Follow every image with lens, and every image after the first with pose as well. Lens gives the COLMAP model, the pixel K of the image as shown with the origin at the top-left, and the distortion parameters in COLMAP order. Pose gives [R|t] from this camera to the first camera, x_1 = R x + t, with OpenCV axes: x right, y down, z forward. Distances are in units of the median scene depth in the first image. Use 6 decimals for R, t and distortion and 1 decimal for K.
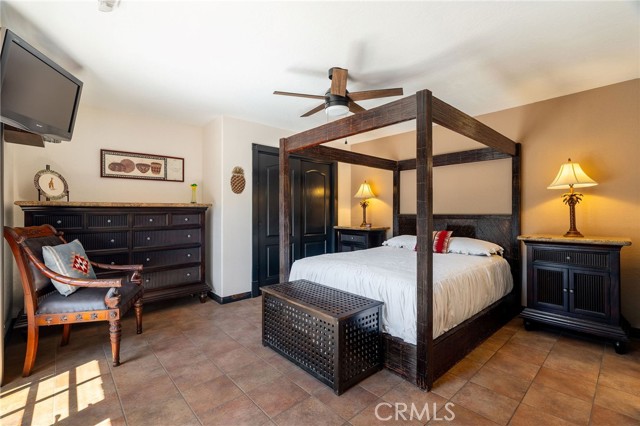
lens RADIAL K [[290.4, 0, 324.4], [0, 290.4, 213.3], [0, 0, 1]] dist [-0.007245, 0.001967]
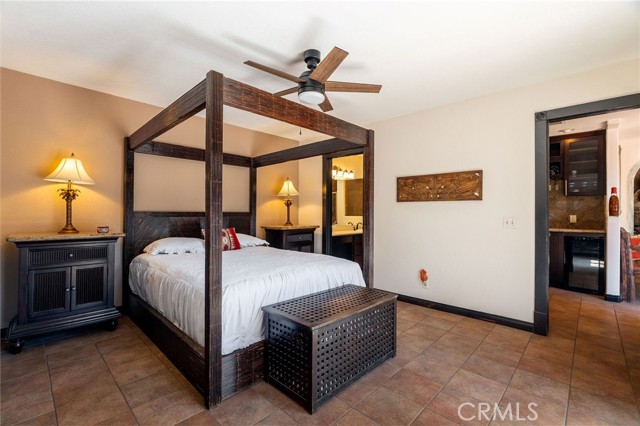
lens RADIAL K [[290.4, 0, 321.0], [0, 290.4, 210.0], [0, 0, 1]] dist [-0.007245, 0.001967]
pose [[-0.081602, 0.006905, 0.996641, -0.635124], [-0.010511, 0.999914, -0.007789, 0.002495], [-0.996610, -0.011112, -0.081523, 0.766647]]
